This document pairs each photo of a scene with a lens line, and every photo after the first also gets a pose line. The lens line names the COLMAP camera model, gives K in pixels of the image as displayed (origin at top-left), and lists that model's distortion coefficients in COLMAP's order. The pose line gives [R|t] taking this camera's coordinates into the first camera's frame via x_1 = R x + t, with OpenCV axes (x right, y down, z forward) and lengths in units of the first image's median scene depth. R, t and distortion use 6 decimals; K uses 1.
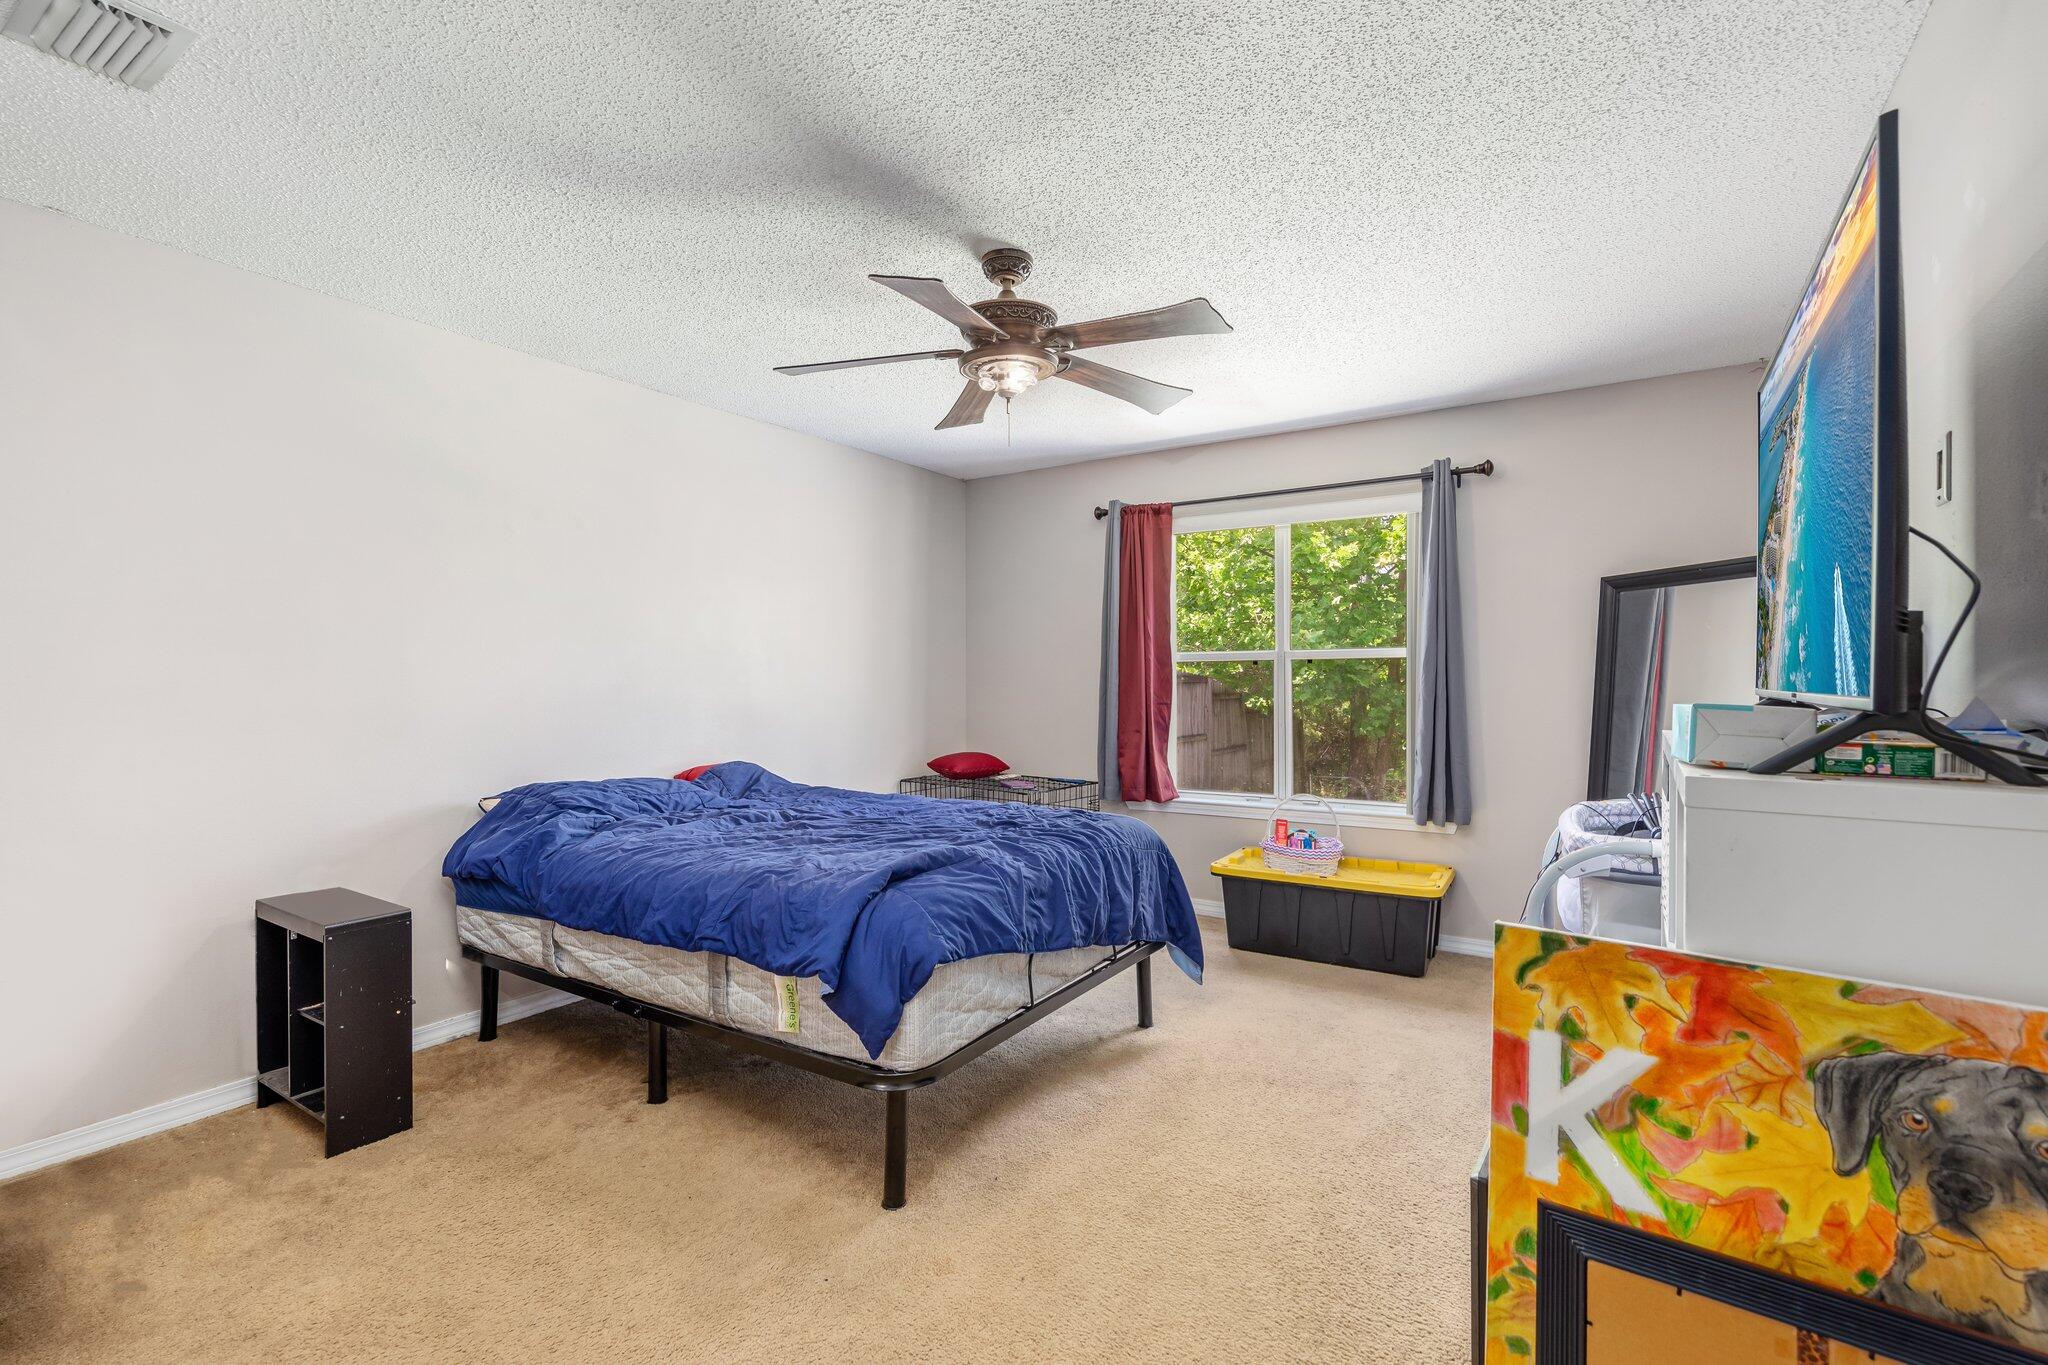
lens RADIAL K [[918.3, 0, 1023.9], [0, 918.3, 679.1], [0, 0, 1]] dist [0.004443, -0.000073]
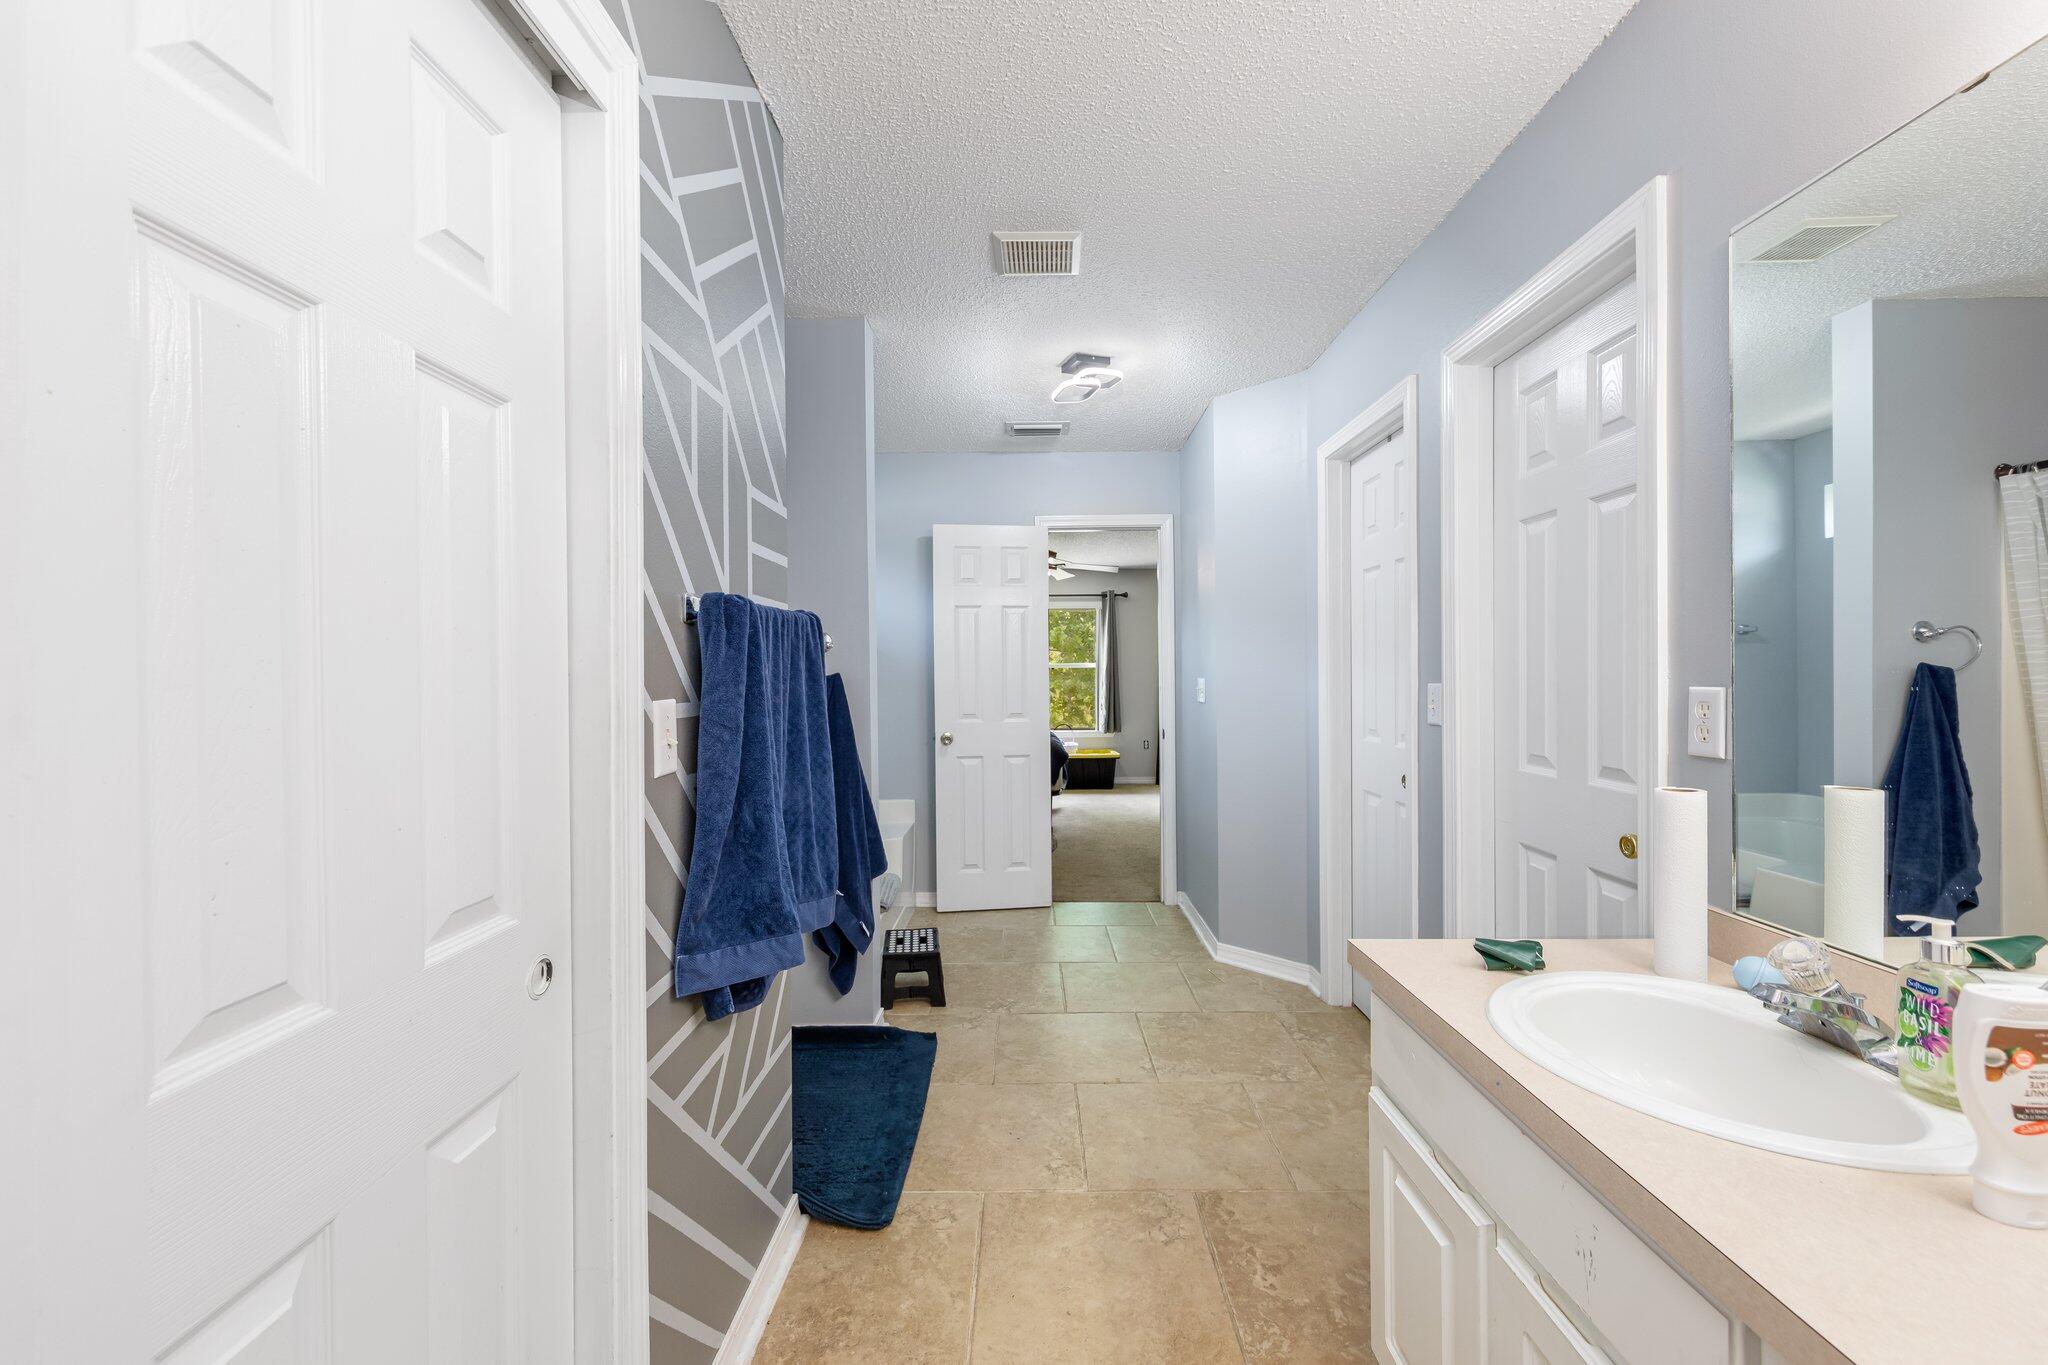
lens RADIAL K [[823.6, 0, 1025.7], [0, 823.6, 679.8], [0, 0, 1]] dist [0.011595, -0.000285]
pose [[0.841085, -0.011011, 0.540791, -0.990411], [0.010876, 0.999935, 0.003443, 0.000329], [-0.540794, 0.002986, 0.841150, -0.804677]]
